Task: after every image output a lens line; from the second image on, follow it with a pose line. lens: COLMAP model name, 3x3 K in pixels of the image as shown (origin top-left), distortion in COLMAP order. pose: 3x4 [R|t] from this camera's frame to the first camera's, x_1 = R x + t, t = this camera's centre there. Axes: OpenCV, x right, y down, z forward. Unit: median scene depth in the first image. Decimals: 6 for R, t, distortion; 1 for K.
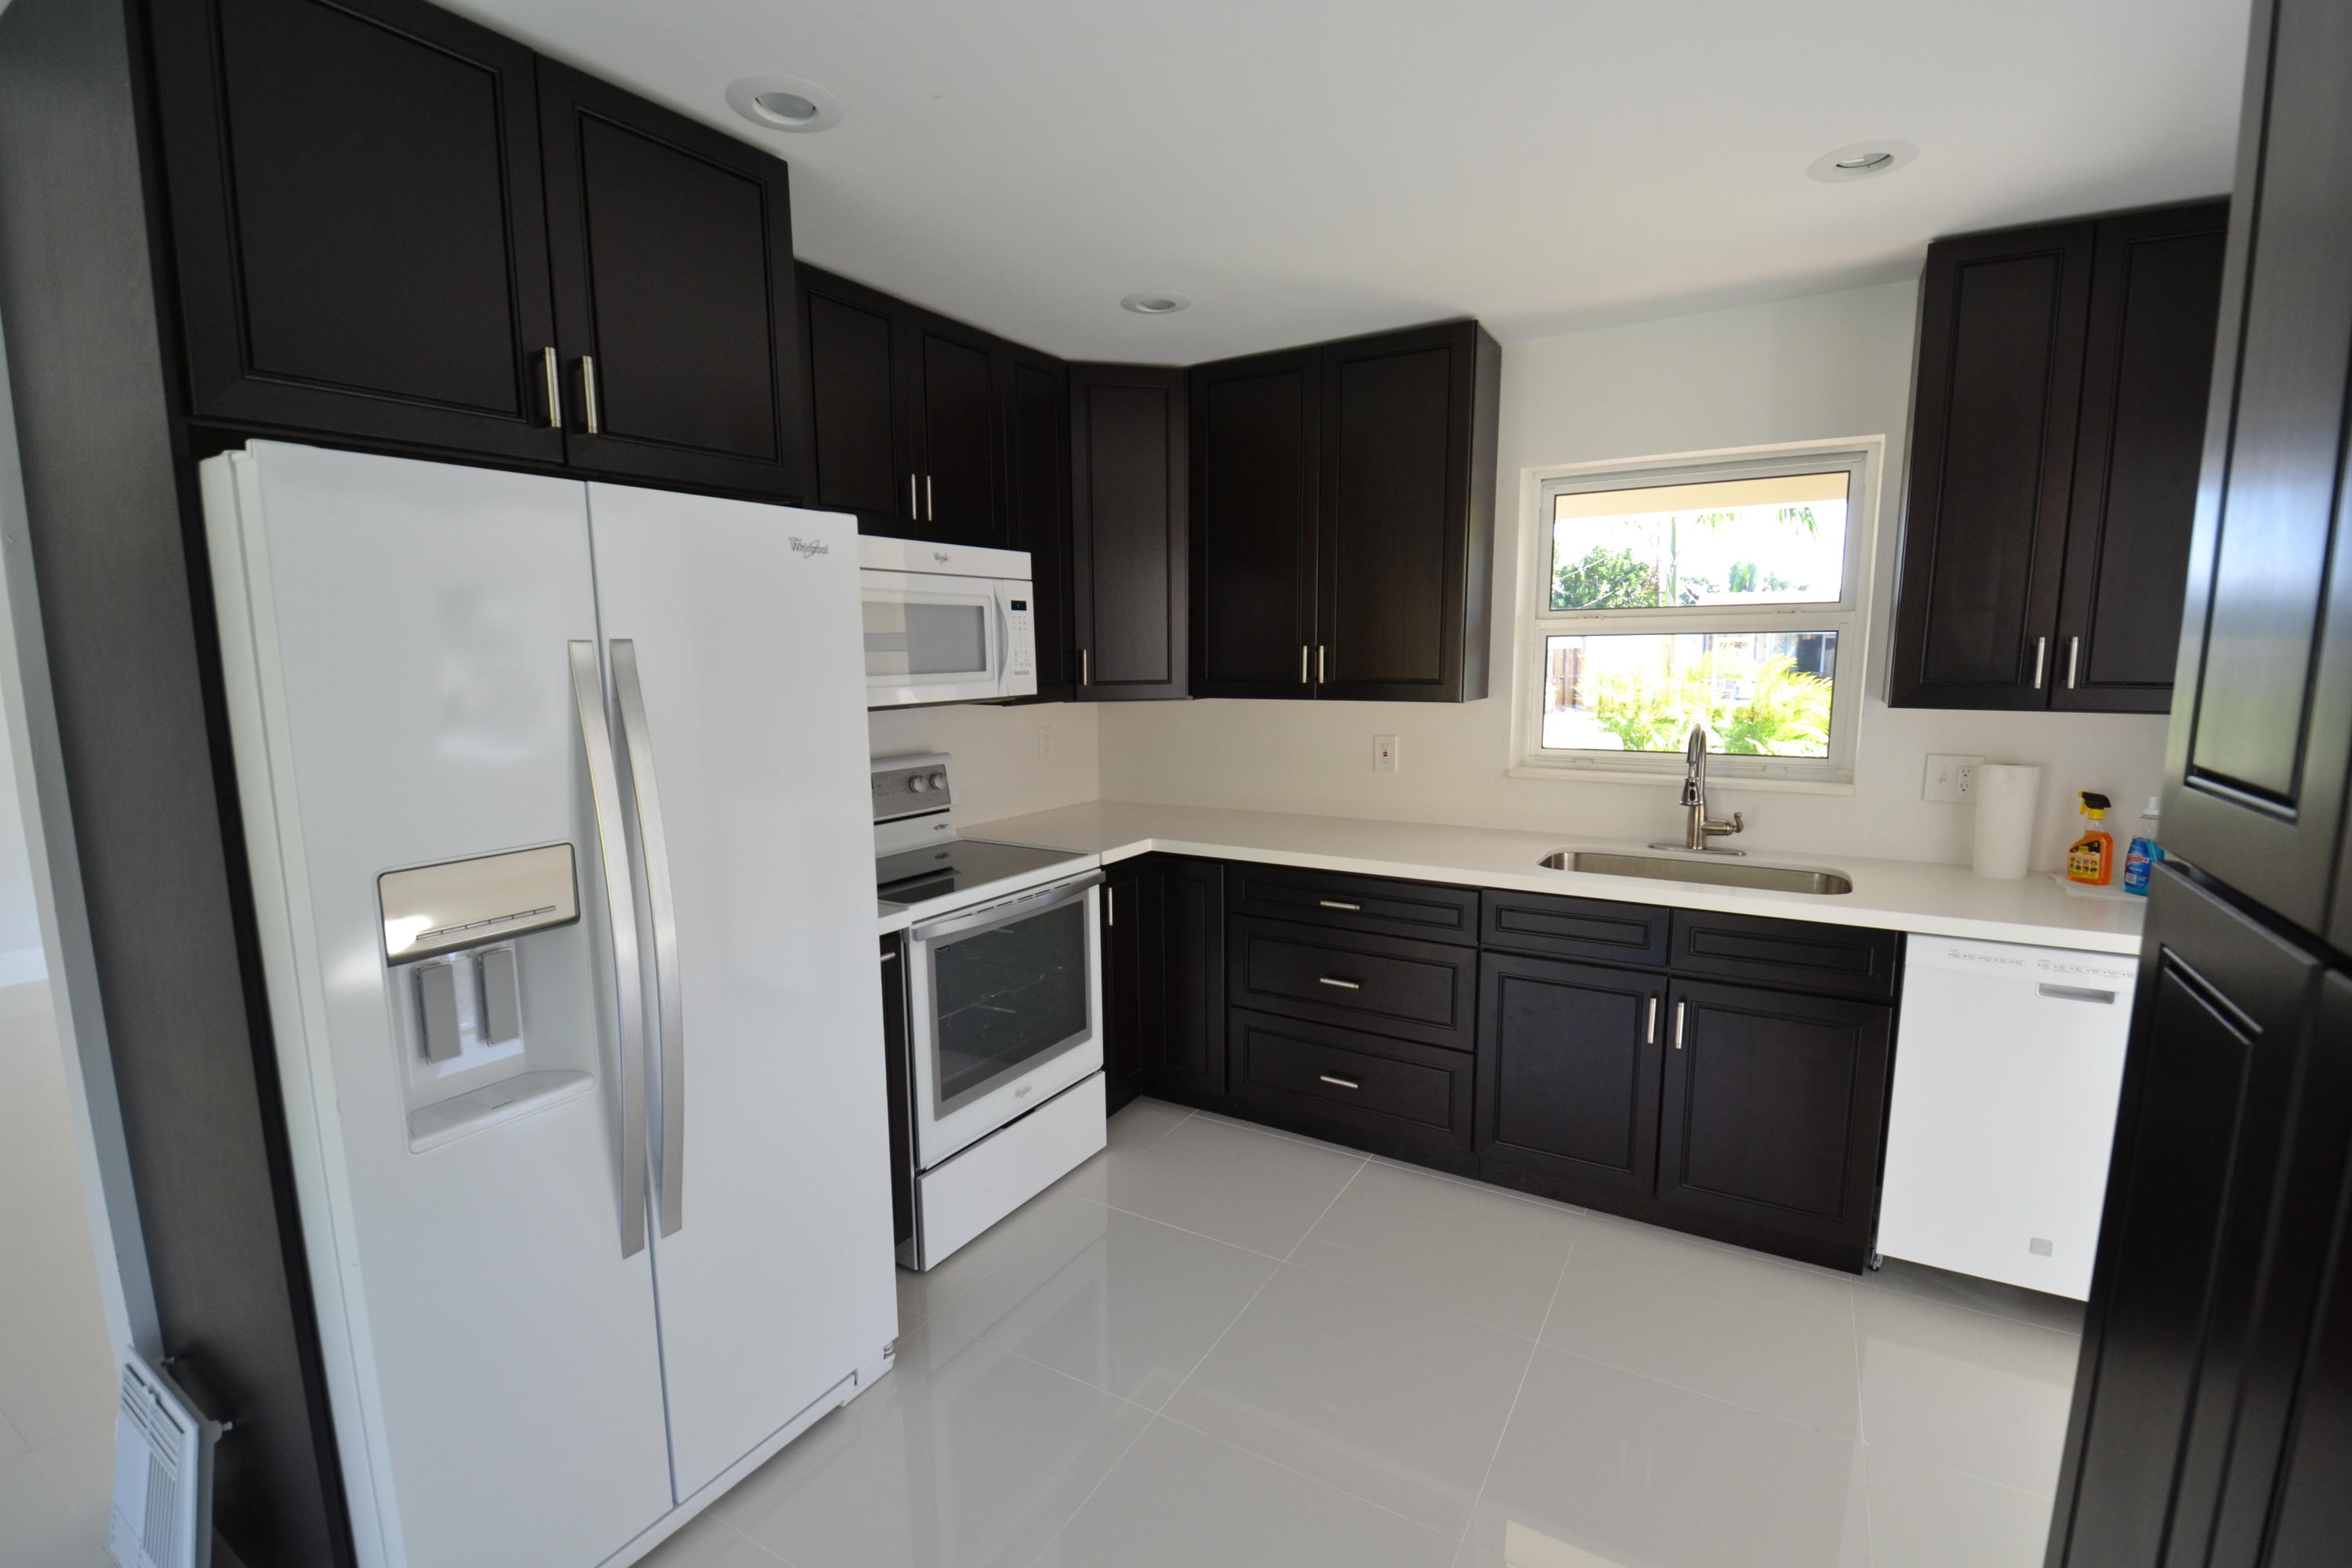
lens RADIAL K [[1019.9, 0, 1163.3], [0, 1019.9, 787.7], [0, 0, 1]] dist [-0.014522, -0.003980]
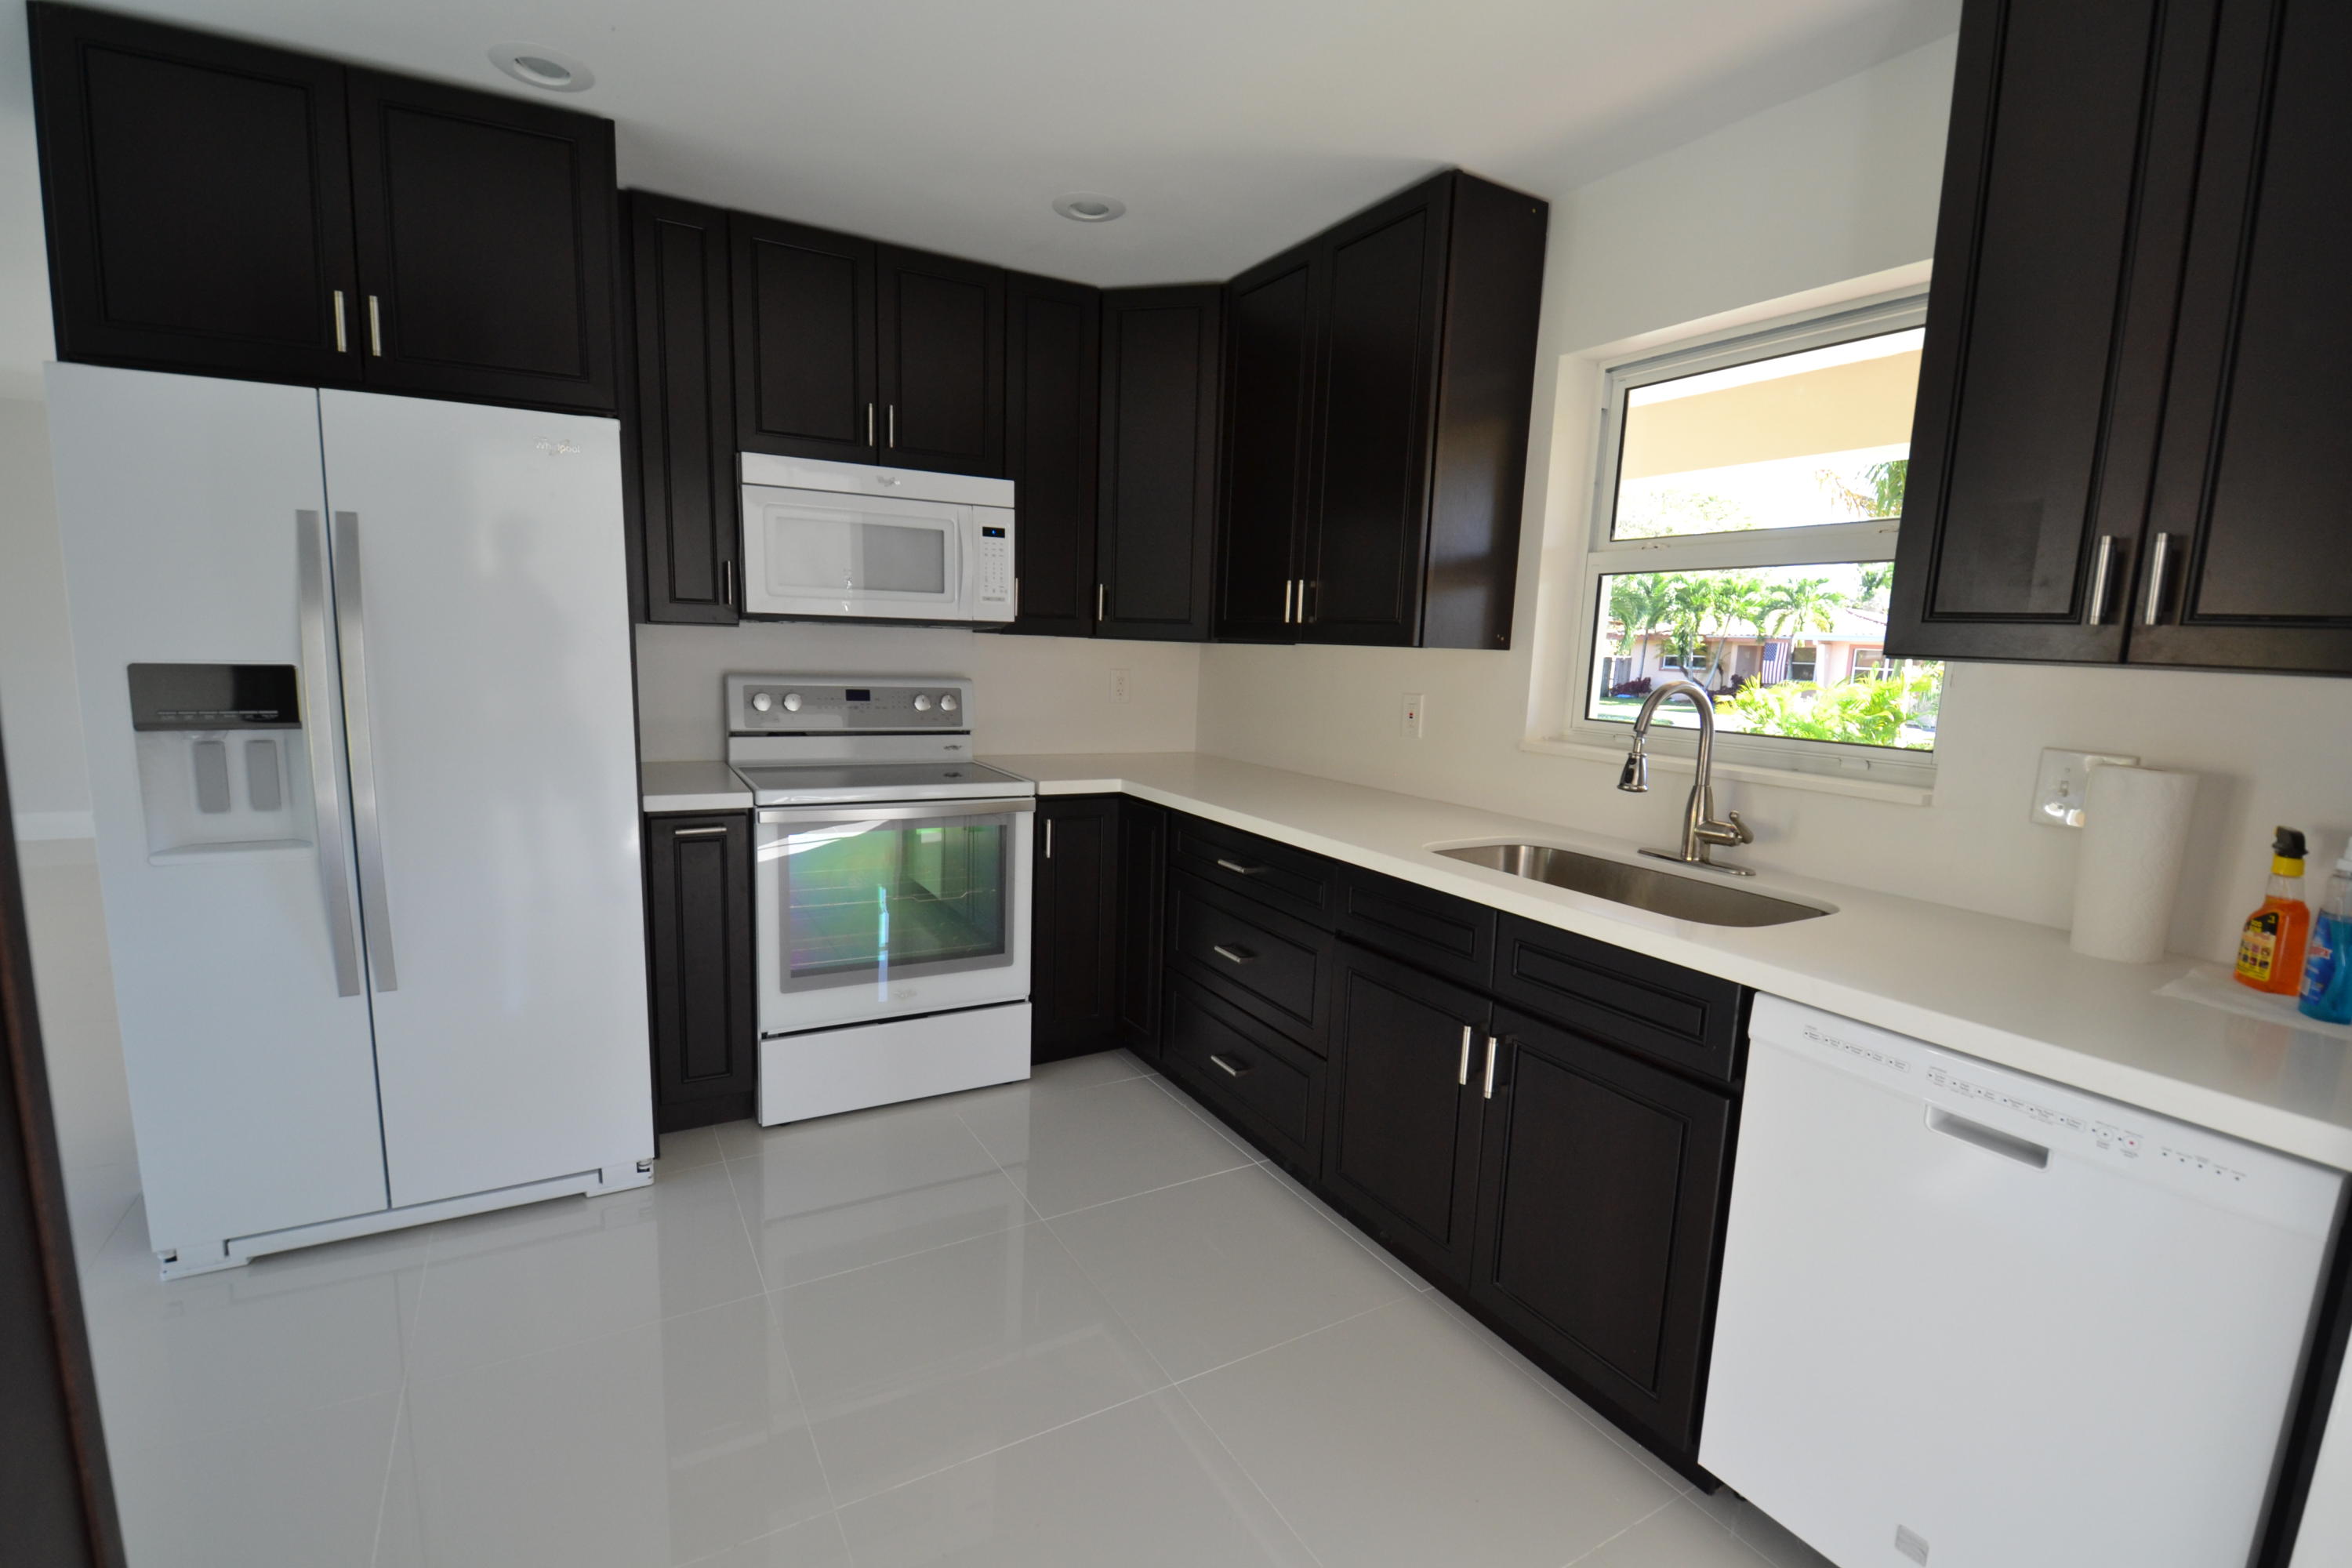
lens RADIAL K [[1019.9, 0, 1169.9], [0, 1019.9, 792.6], [0, 0, 1]] dist [-0.014522, -0.003980]
pose [[0.880727, 0.110288, -0.460605, 0.526007], [-0.105559, 0.993757, 0.036107, 0.025502], [0.461711, 0.016821, 0.886871, 0.186029]]
